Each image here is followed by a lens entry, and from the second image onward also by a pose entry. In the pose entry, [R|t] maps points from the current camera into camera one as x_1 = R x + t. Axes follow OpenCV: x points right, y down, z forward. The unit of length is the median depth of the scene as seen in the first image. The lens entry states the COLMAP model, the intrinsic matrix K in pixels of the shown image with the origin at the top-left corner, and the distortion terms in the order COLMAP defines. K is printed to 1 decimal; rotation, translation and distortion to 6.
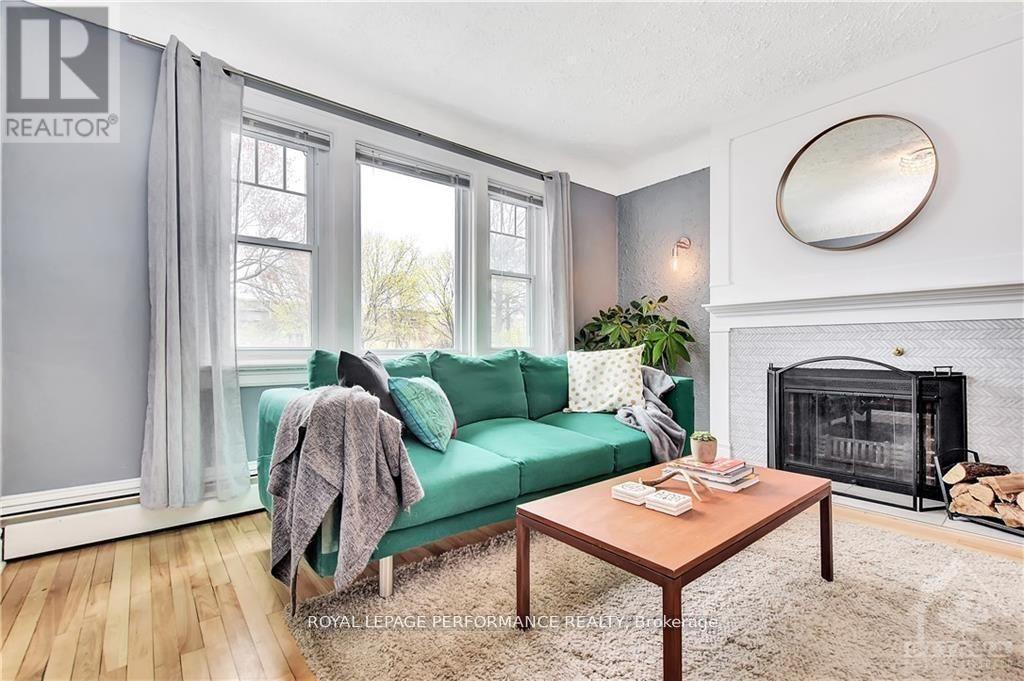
lens RADIAL K [[454.0, 0, 514.1], [0, 454.0, 345.3], [0, 0, 1]] dist [0.009818, -0.000512]
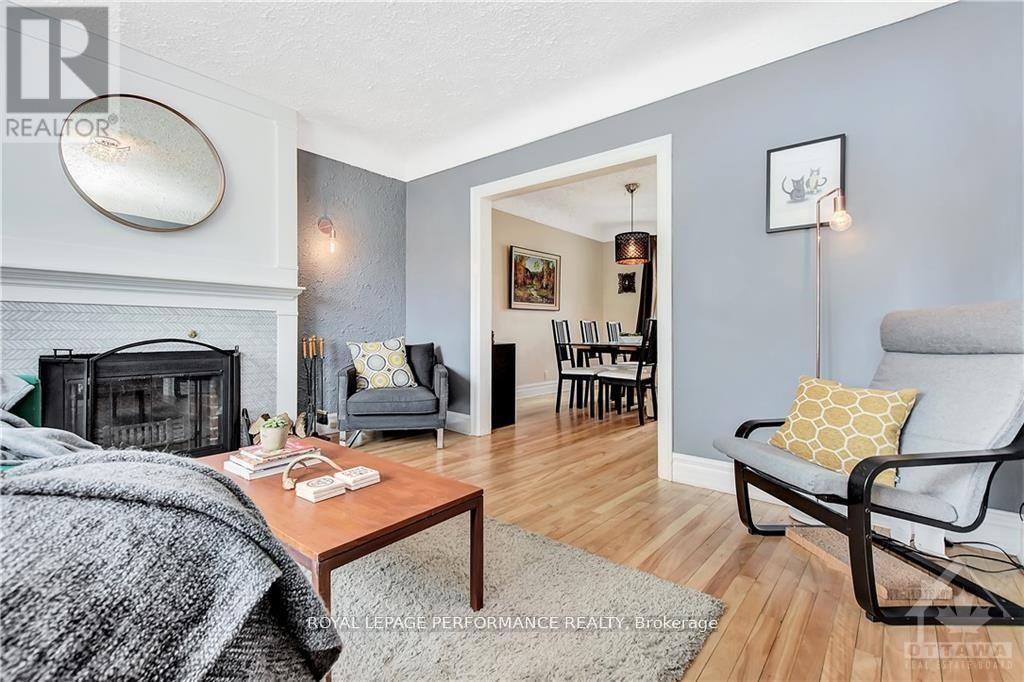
lens RADIAL K [[454.0, 0, 513.9], [0, 454.0, 336.0], [0, 0, 1]] dist [0.009818, -0.000512]
pose [[-0.190758, -0.006251, 0.981617, -0.370780], [-0.010942, 0.999931, 0.004242, 0.005648], [-0.981576, -0.009931, -0.190813, 0.418760]]
